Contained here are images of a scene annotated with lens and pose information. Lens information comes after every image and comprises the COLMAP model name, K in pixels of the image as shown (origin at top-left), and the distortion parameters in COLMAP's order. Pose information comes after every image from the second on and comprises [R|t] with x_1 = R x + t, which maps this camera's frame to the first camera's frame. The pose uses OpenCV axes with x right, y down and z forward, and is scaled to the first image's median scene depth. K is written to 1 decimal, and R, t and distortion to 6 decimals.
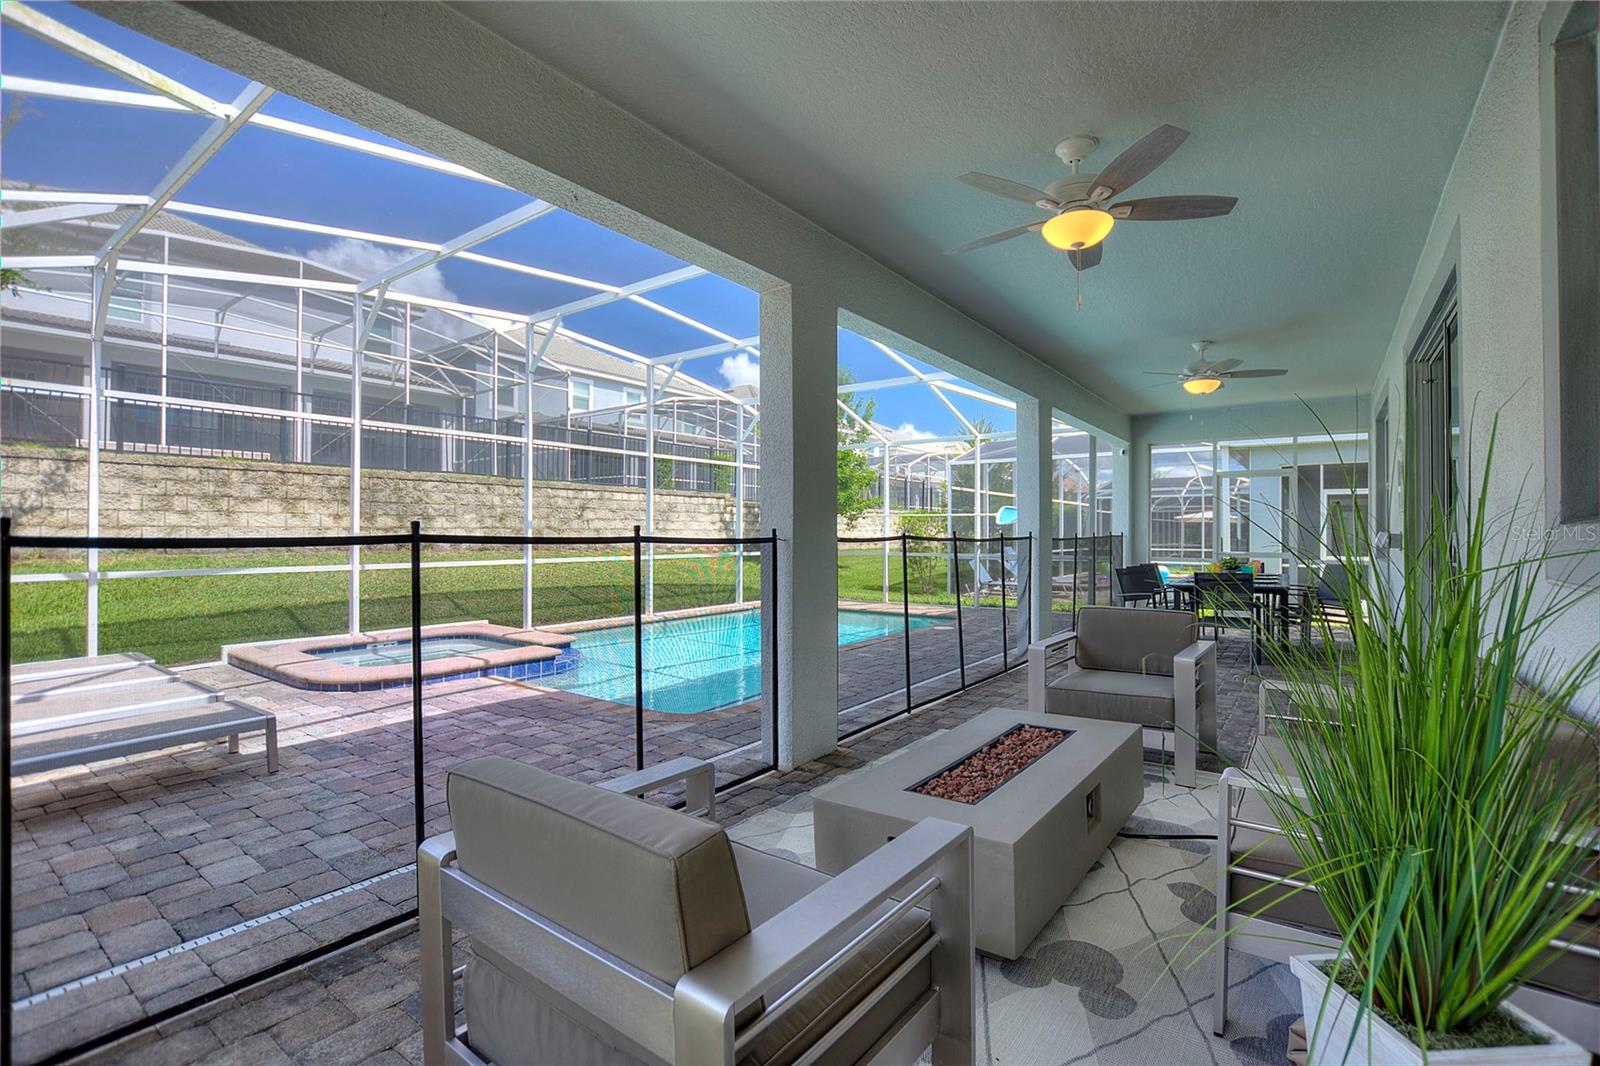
lens RADIAL K [[739.4, 0, 803.8], [0, 739.4, 530.1], [0, 0, 1]] dist [-0.014481, -0.000361]
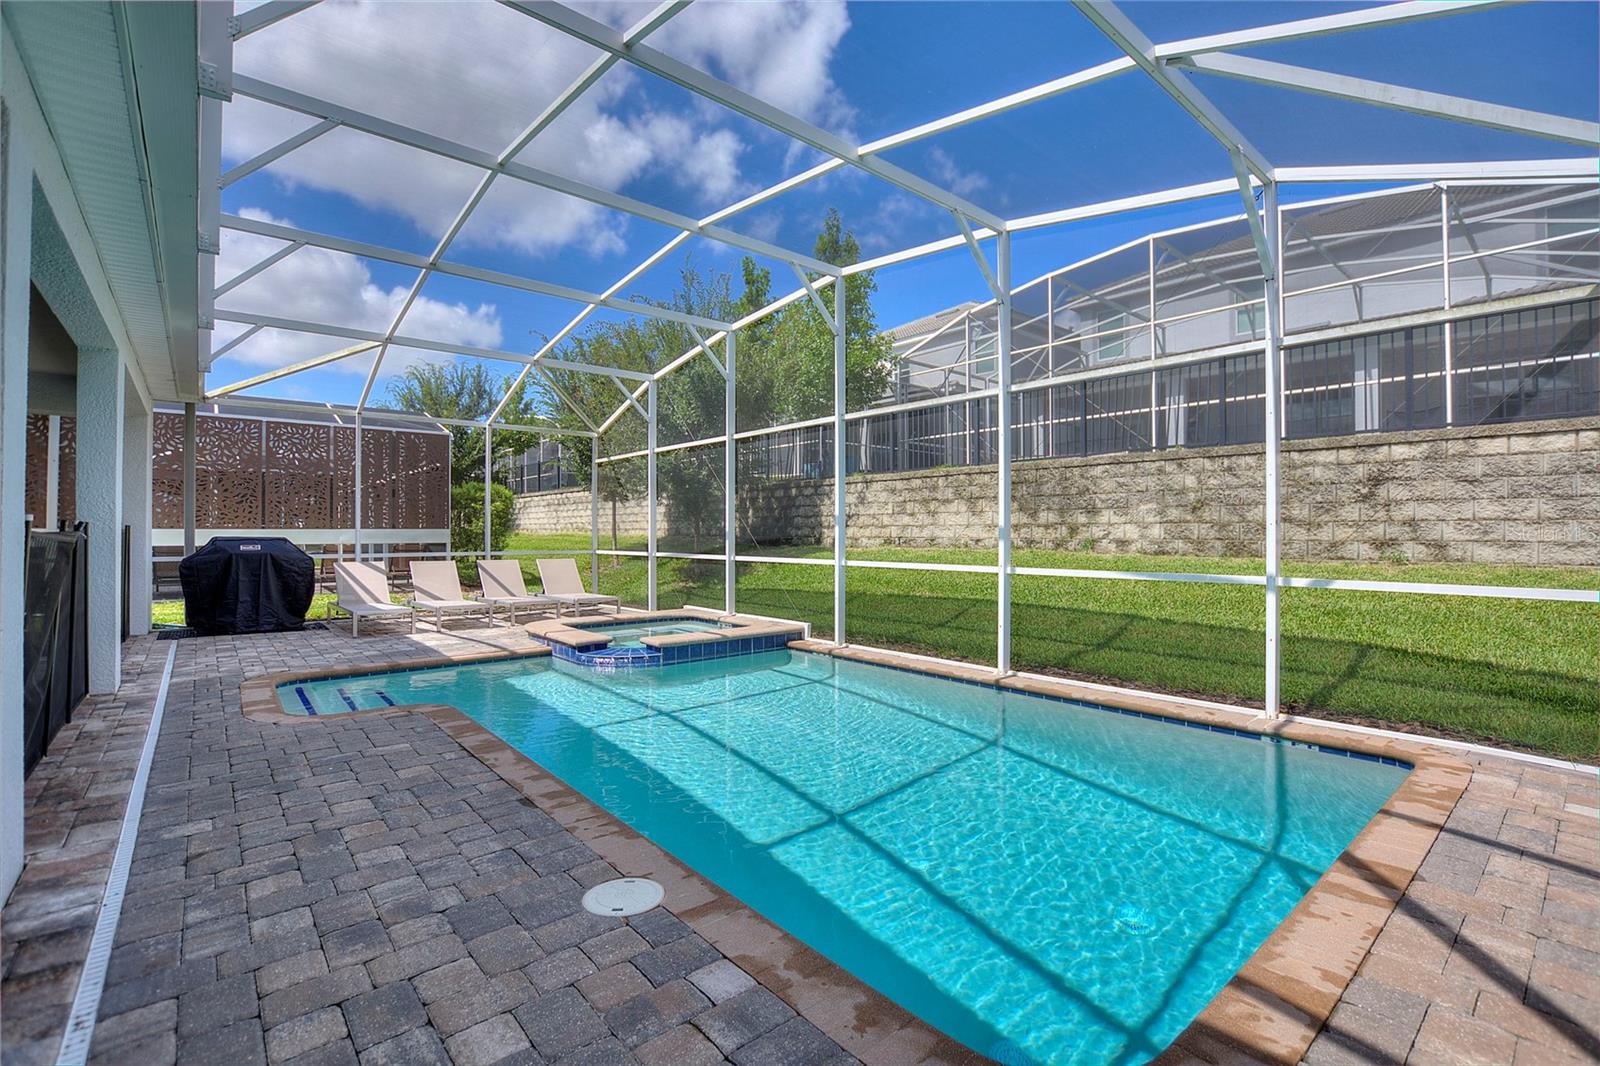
lens RADIAL K [[712.7, 0, 810.5], [0, 712.7, 529.7], [0, 0, 1]] dist [-0.023870, 0.000152]
pose [[-0.208876, -0.003875, -0.977934, 0.380892], [0.005334, 0.999973, -0.005102, 0.007363], [0.977928, -0.006282, -0.208850, 1.044400]]
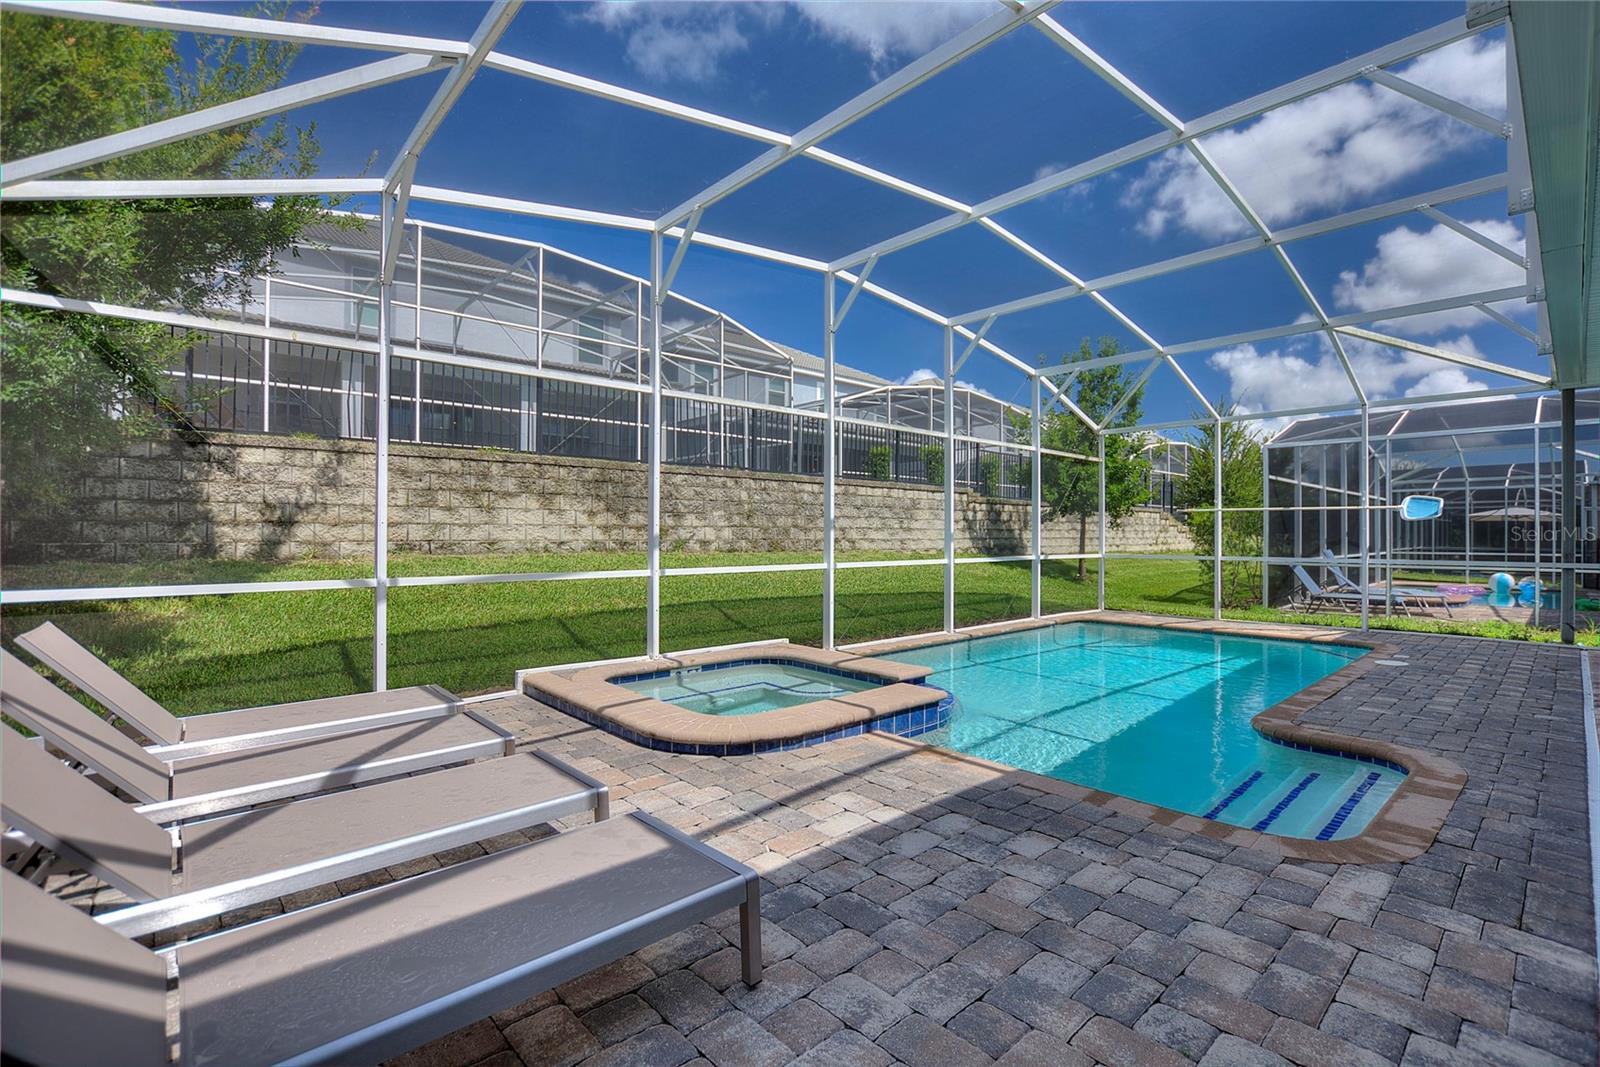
lens RADIAL K [[730.0, 0, 800.0], [0, 730.0, 533.5], [0, 0, 1]] dist [-0.024403, 0.000005]
pose [[0.979749, -0.000354, -0.200227, -0.228673], [0.000771, 0.999998, 0.002002, 0.005096], [0.200226, -0.002116, 0.979747, 0.196739]]
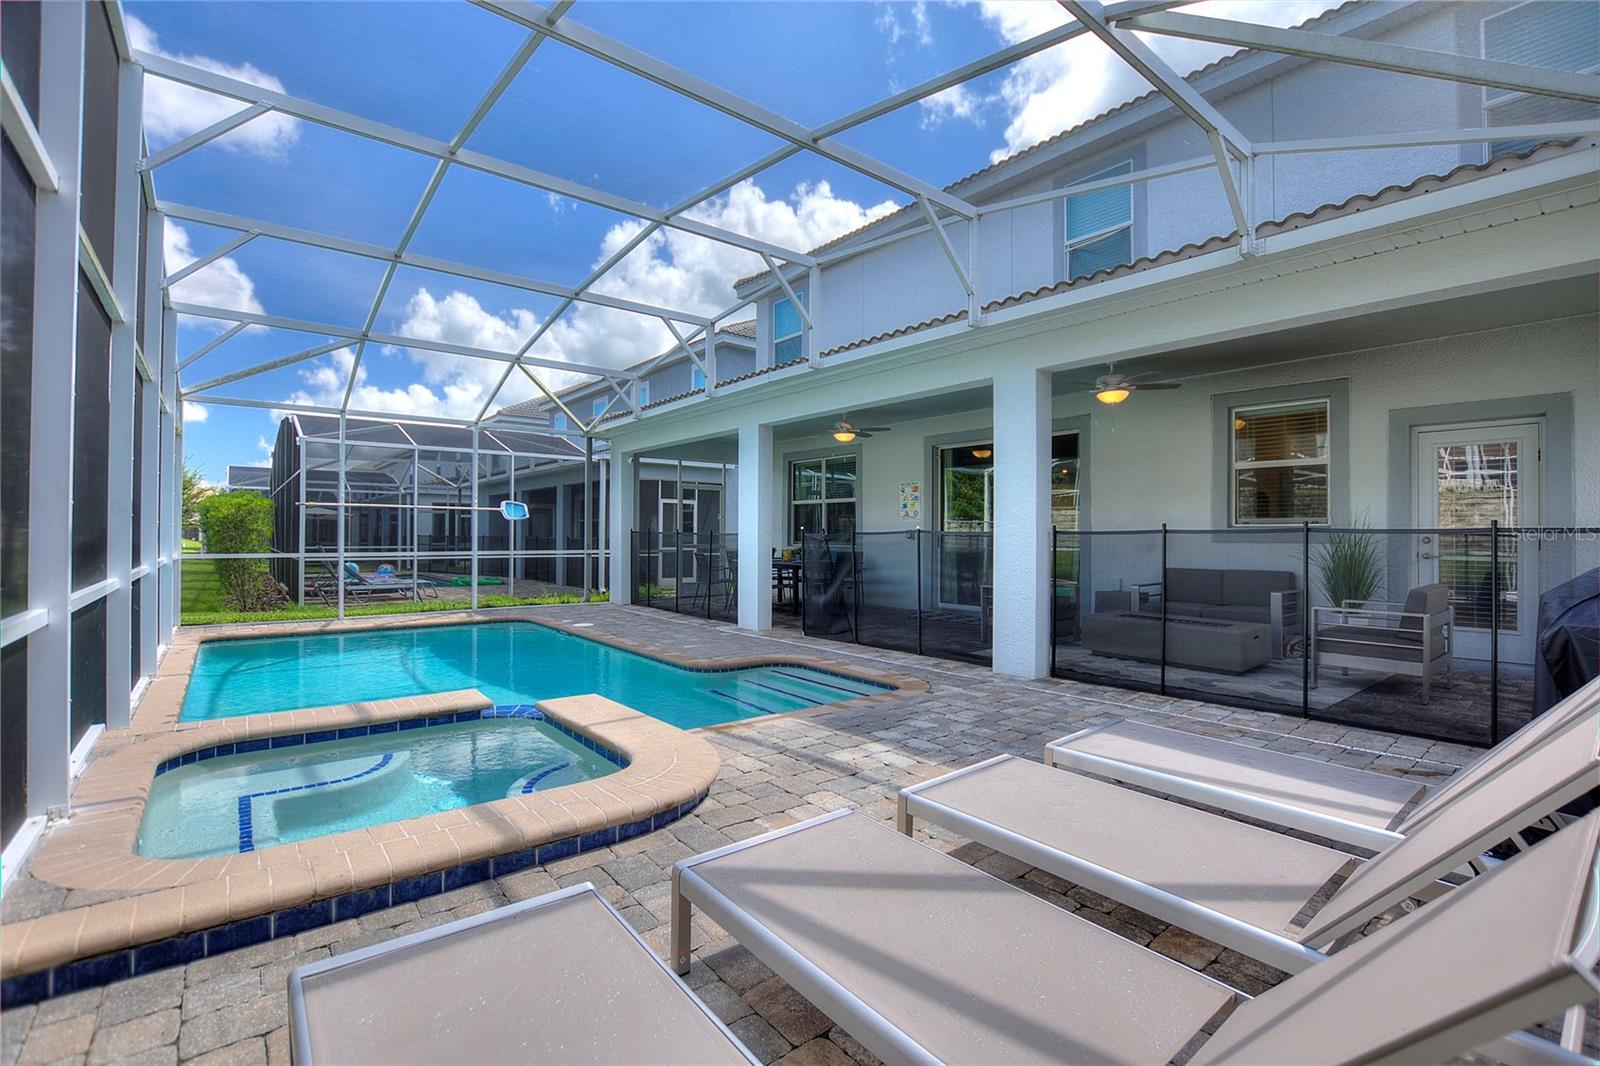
lens RADIAL K [[730.0, 0, 800.0], [0, 730.0, 533.0], [0, 0, 1]] dist [-0.024403, 0.000005]
pose [[0.229215, 0.004738, 0.973364, -0.665879], [-0.011728, 0.999929, -0.002105, 0.005943], [-0.973305, -0.010933, 0.229254, 0.456459]]
